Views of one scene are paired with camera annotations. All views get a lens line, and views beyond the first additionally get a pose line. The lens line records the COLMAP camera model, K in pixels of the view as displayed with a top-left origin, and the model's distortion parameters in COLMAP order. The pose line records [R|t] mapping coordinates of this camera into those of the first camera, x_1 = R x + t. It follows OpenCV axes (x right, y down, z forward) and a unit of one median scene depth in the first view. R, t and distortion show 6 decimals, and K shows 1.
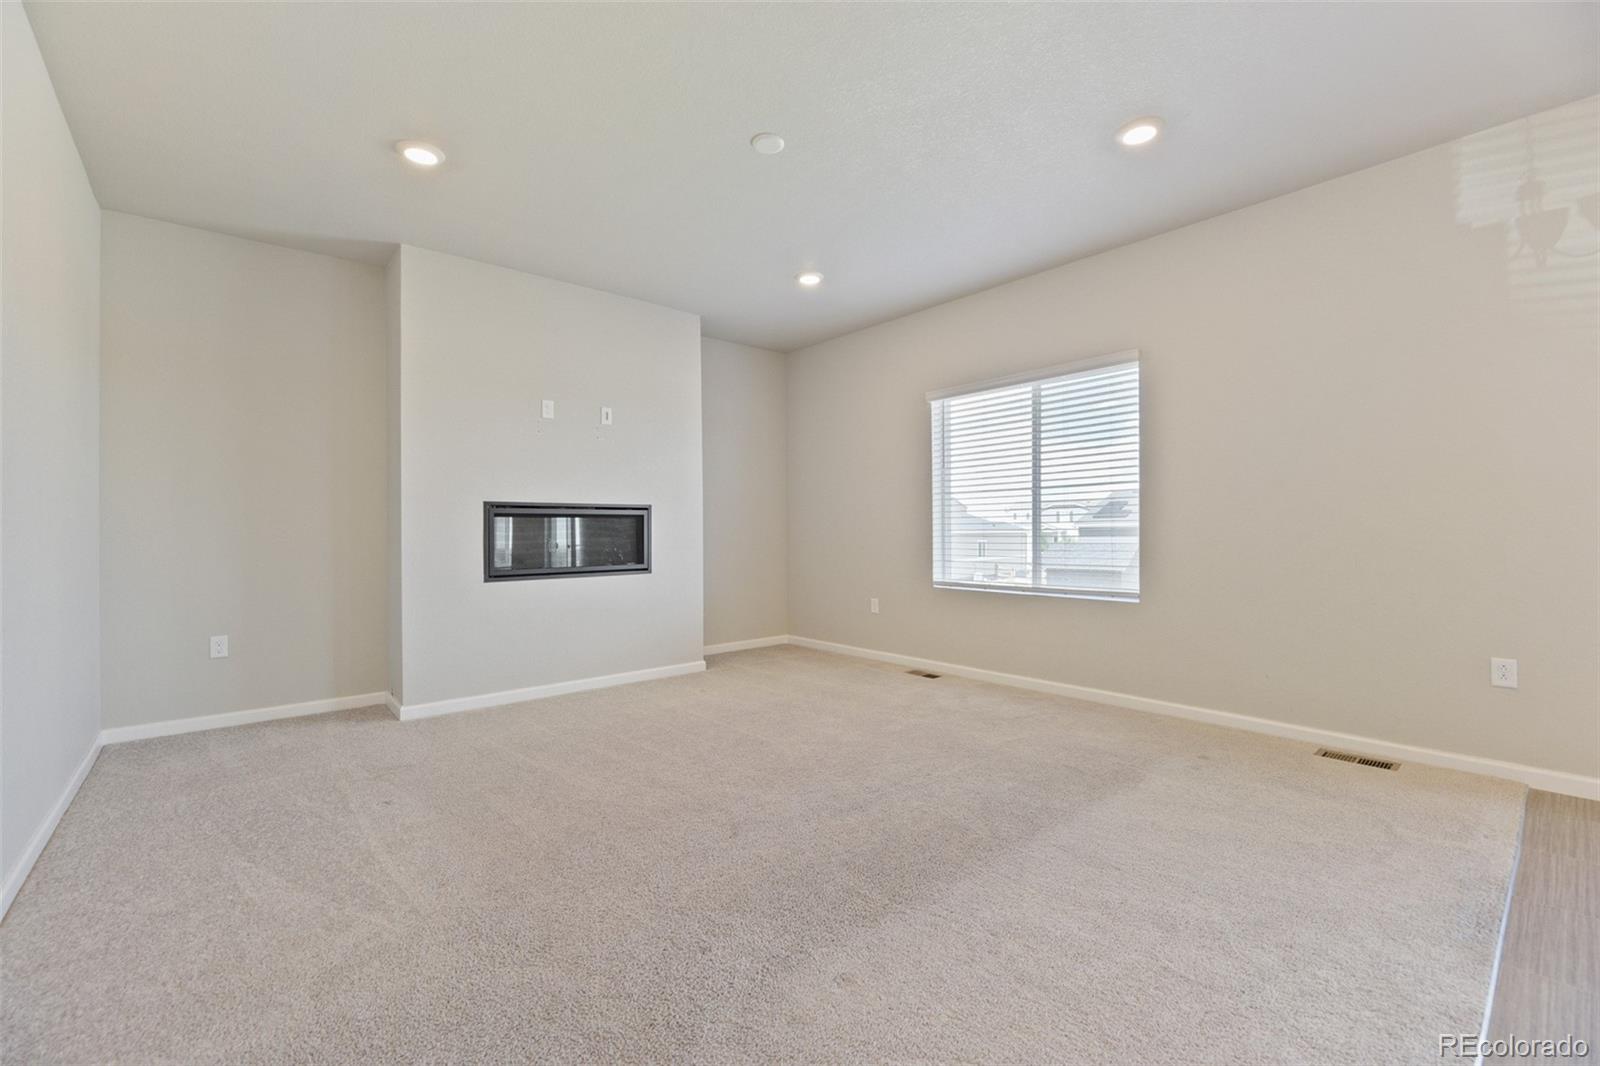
lens RADIAL K [[674.8, 0, 800.0], [0, 674.8, 533.0], [0, 0, 1]] dist [-0.000456, -0.000042]
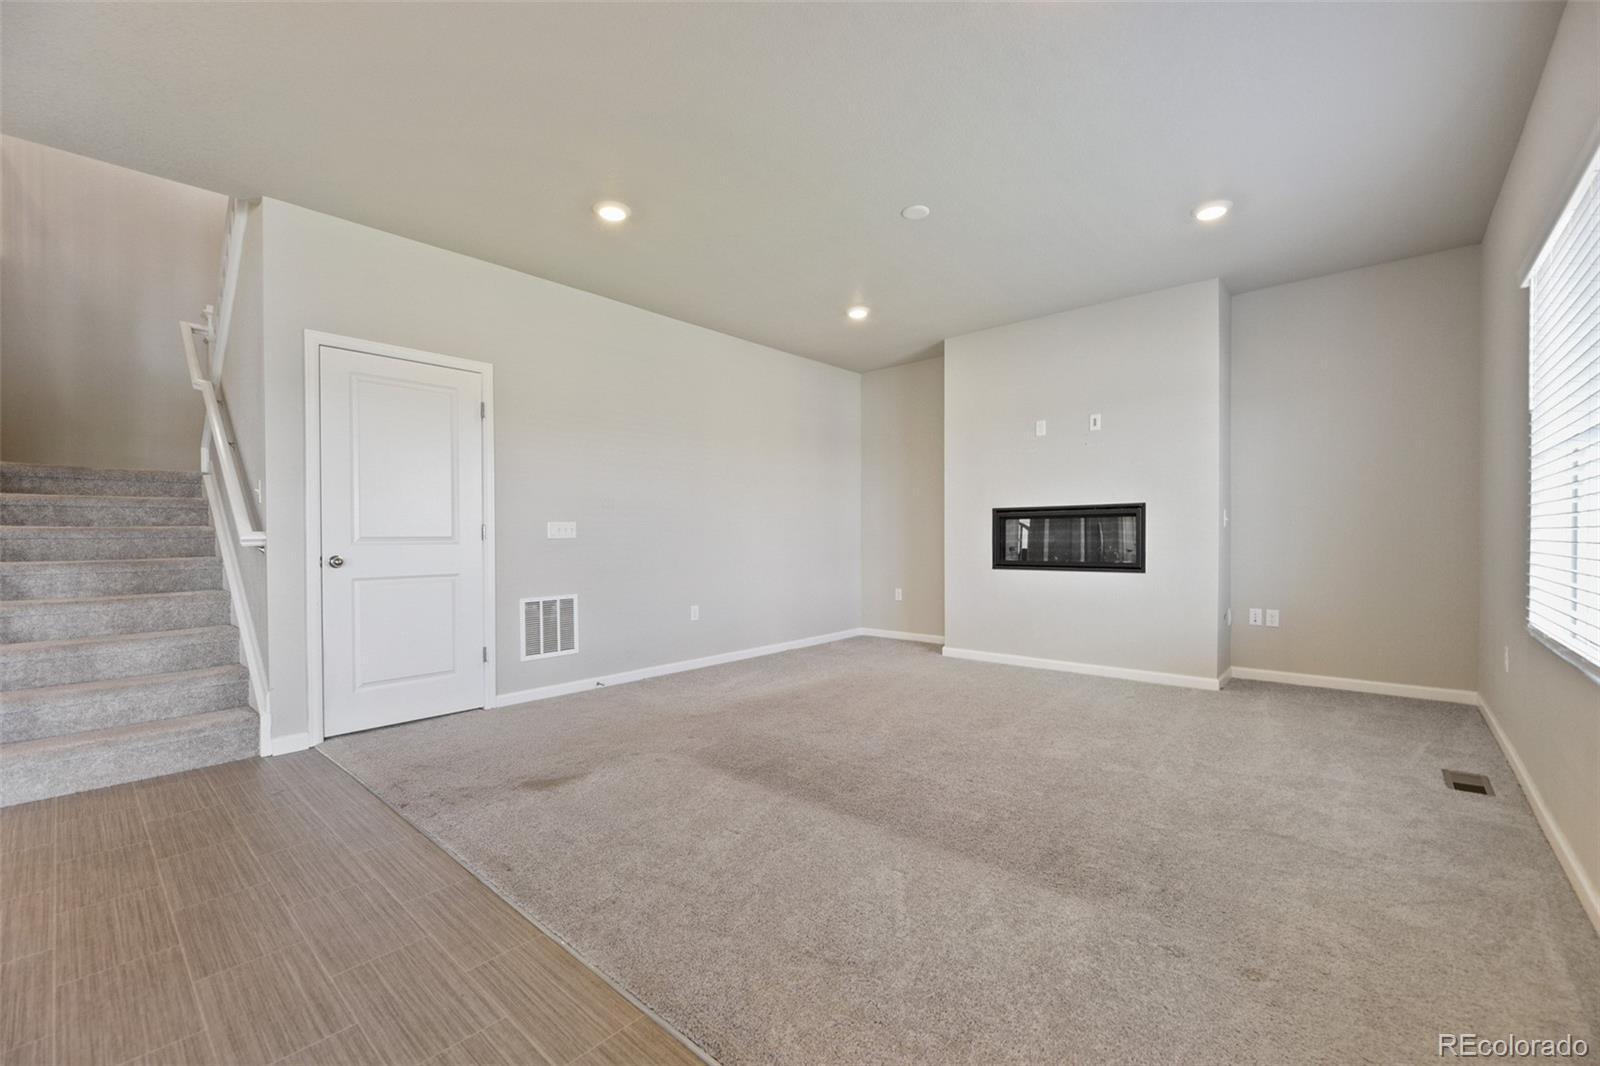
lens RADIAL K [[657.2, 0, 800.0], [0, 657.2, 533.0], [0, 0, 1]] dist [-0.001285, -0.000397]
pose [[0.141712, 0.002785, -0.989904, 0.737722], [0.003907, 0.999987, 0.003373, -0.003702], [0.989900, -0.004345, 0.141699, 0.423651]]
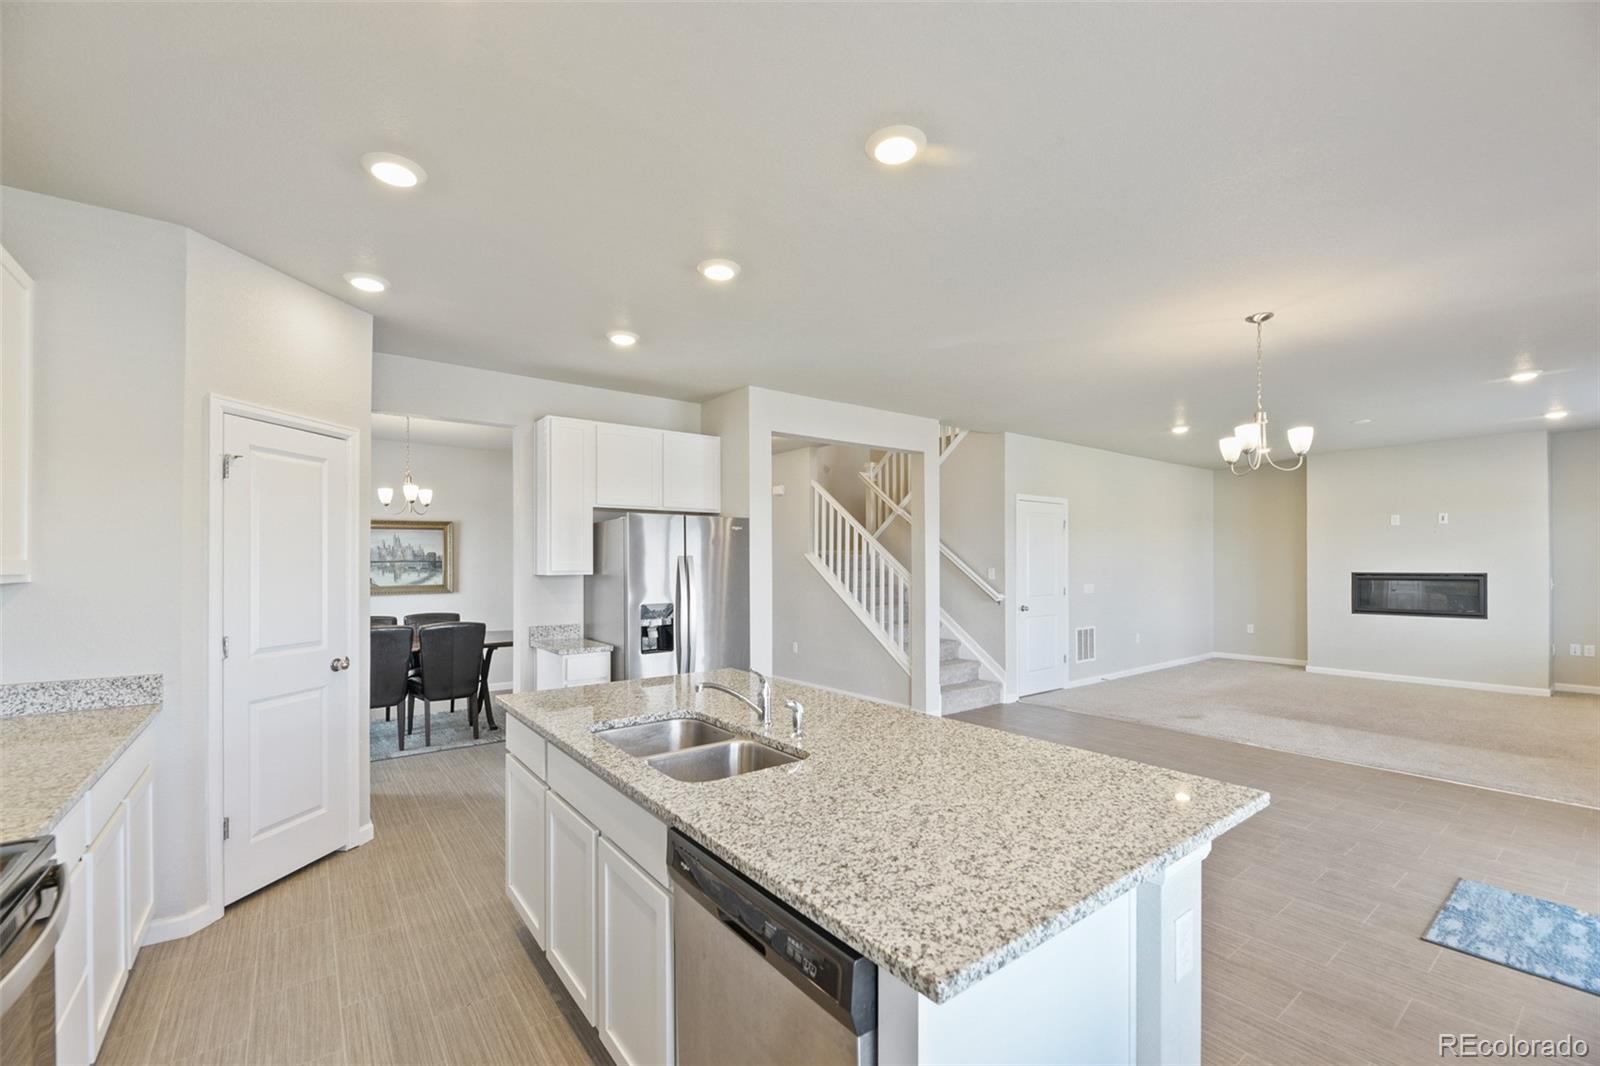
lens RADIAL K [[660.3, 0, 792.9], [0, 660.3, 557.5], [0, 0, 1]] dist [-0.000673, -0.000196]
pose [[-0.057576, -0.002252, -0.998339, 1.501066], [0.005148, 0.999983, -0.002552, -0.090934], [0.998328, -0.005287, -0.057563, -0.504044]]
